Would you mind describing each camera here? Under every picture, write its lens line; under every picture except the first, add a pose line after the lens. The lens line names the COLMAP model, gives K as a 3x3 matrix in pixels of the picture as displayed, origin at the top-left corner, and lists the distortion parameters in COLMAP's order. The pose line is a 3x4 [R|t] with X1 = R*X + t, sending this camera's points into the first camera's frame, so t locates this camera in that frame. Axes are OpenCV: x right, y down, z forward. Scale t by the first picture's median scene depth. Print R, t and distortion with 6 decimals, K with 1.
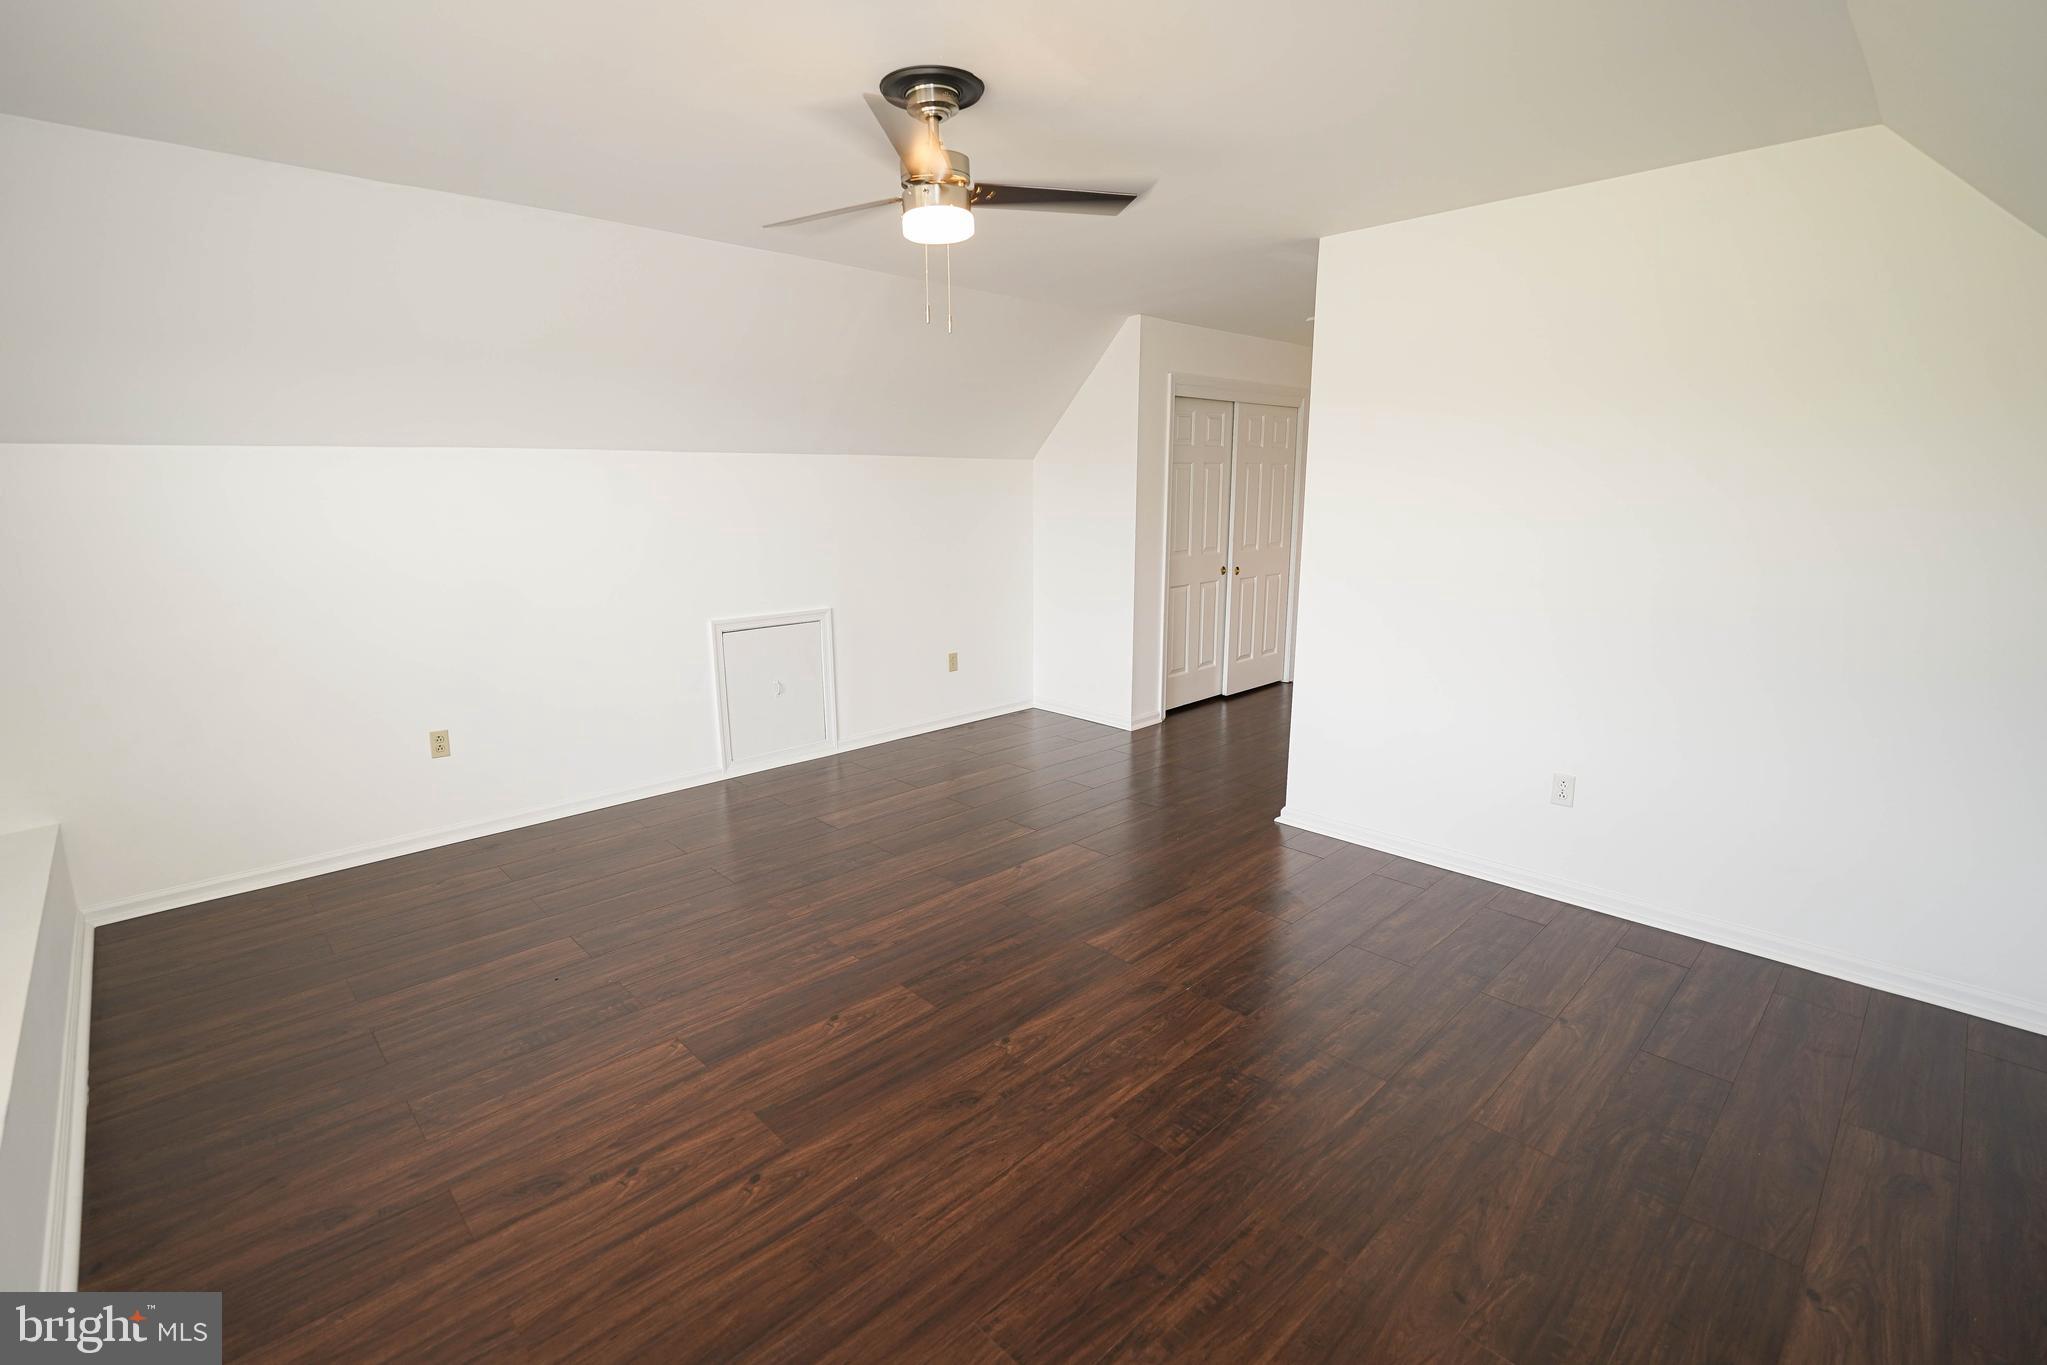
lens RADIAL K [[894.1, 0, 963.5], [0, 894.1, 681.4], [0, 0, 1]] dist [-0.011176, 0.000433]
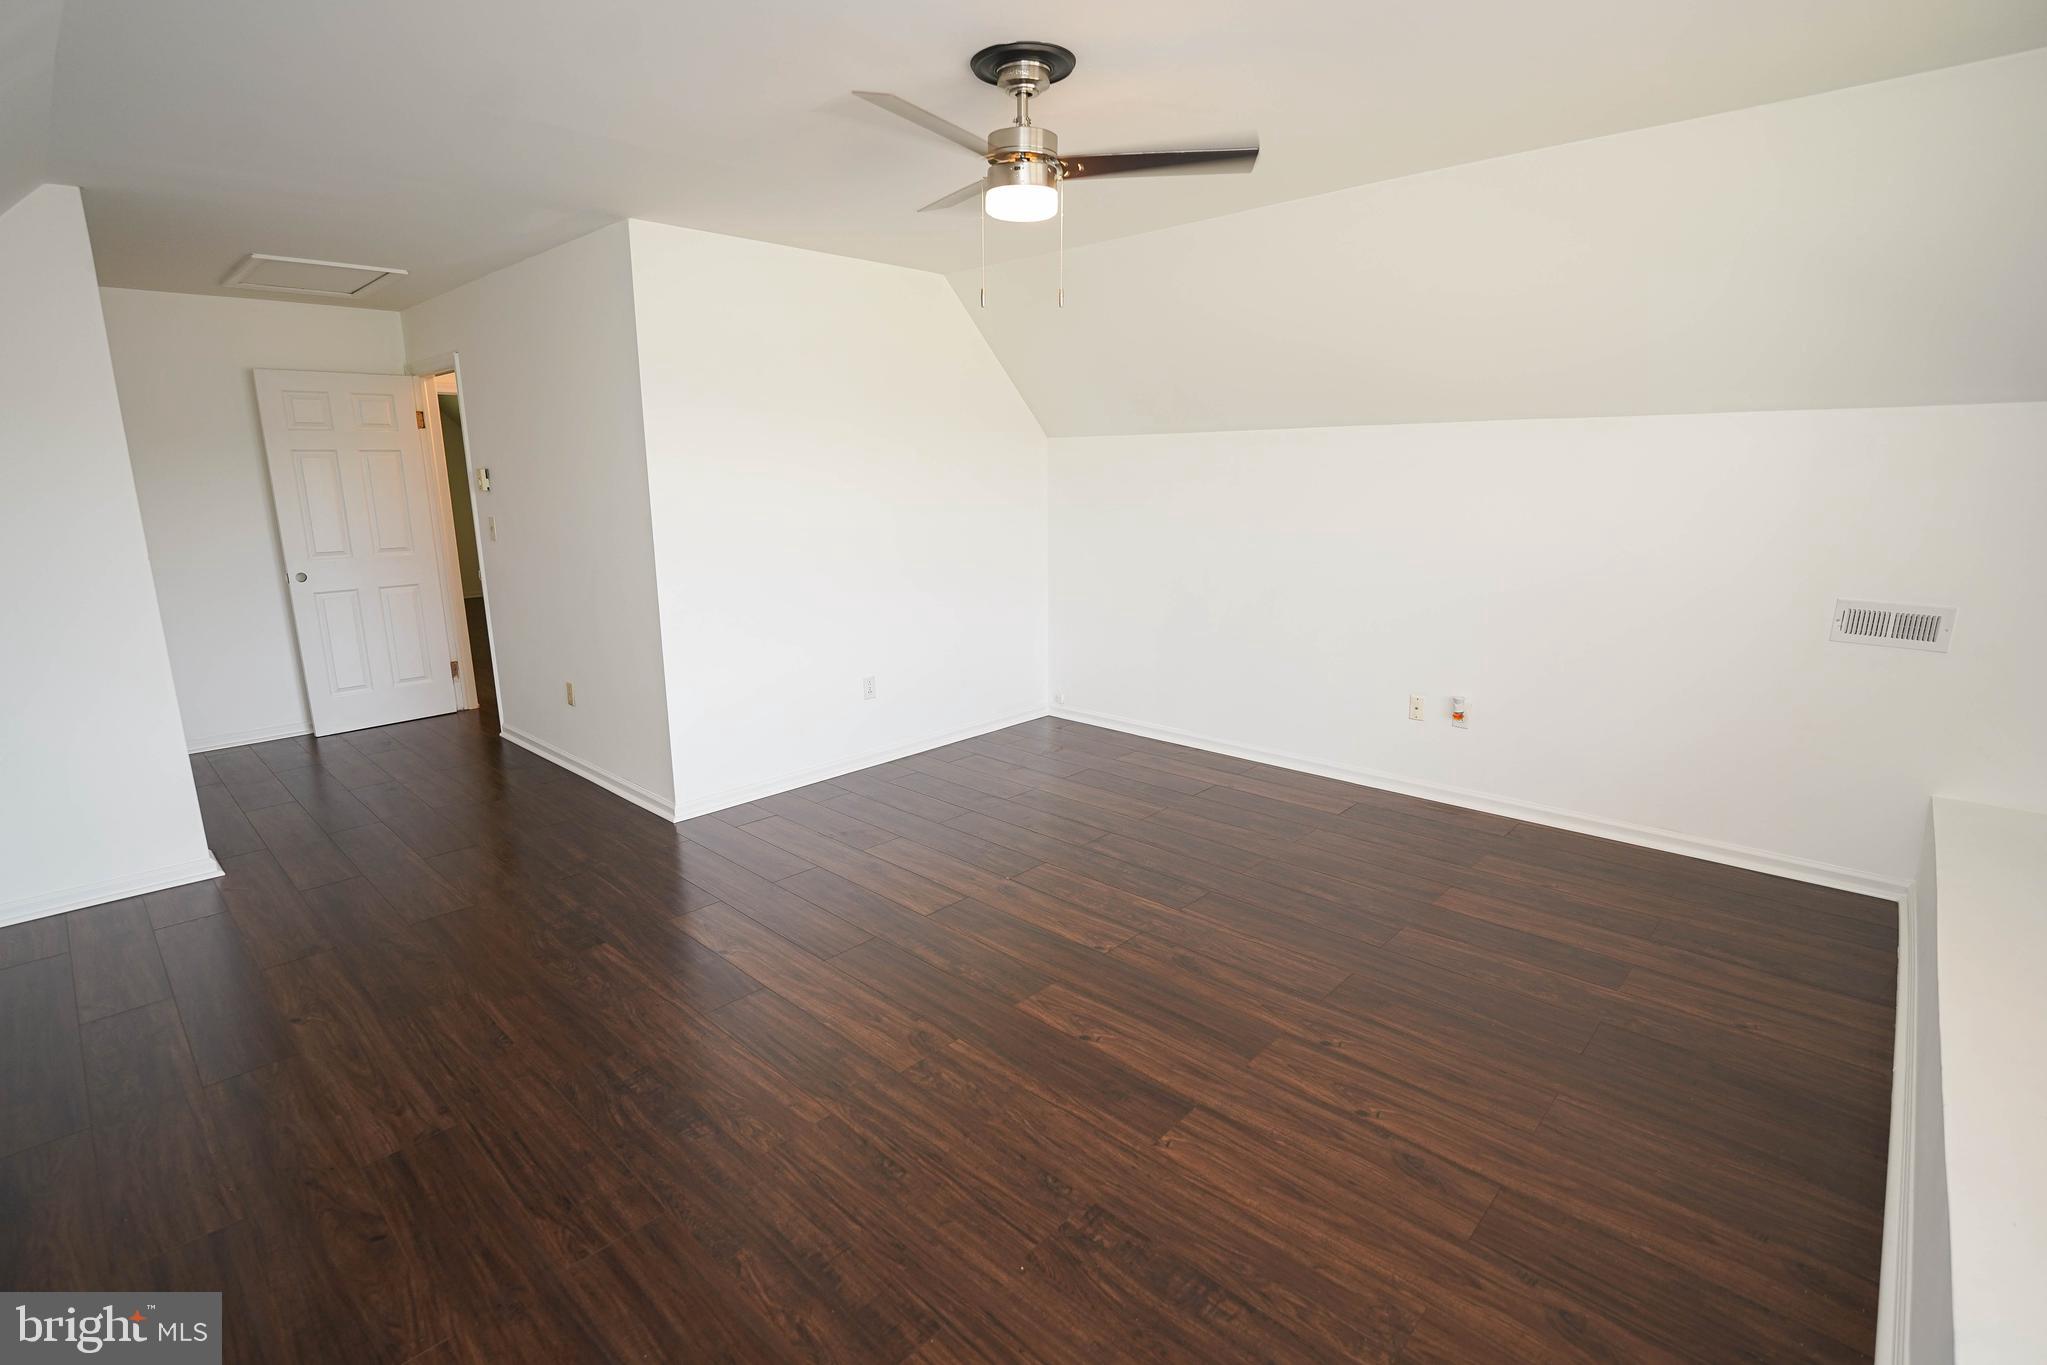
lens RADIAL K [[935.3, 0, 1023.5], [0, 935.3, 682.5], [0, 0, 1]] dist [-0.012482, 0.000364]
pose [[-0.054593, -0.213367, 0.975446, -1.213117], [0.224164, 0.949347, 0.220204, -0.243283], [-0.973021, 0.230682, -0.003999, 1.177949]]
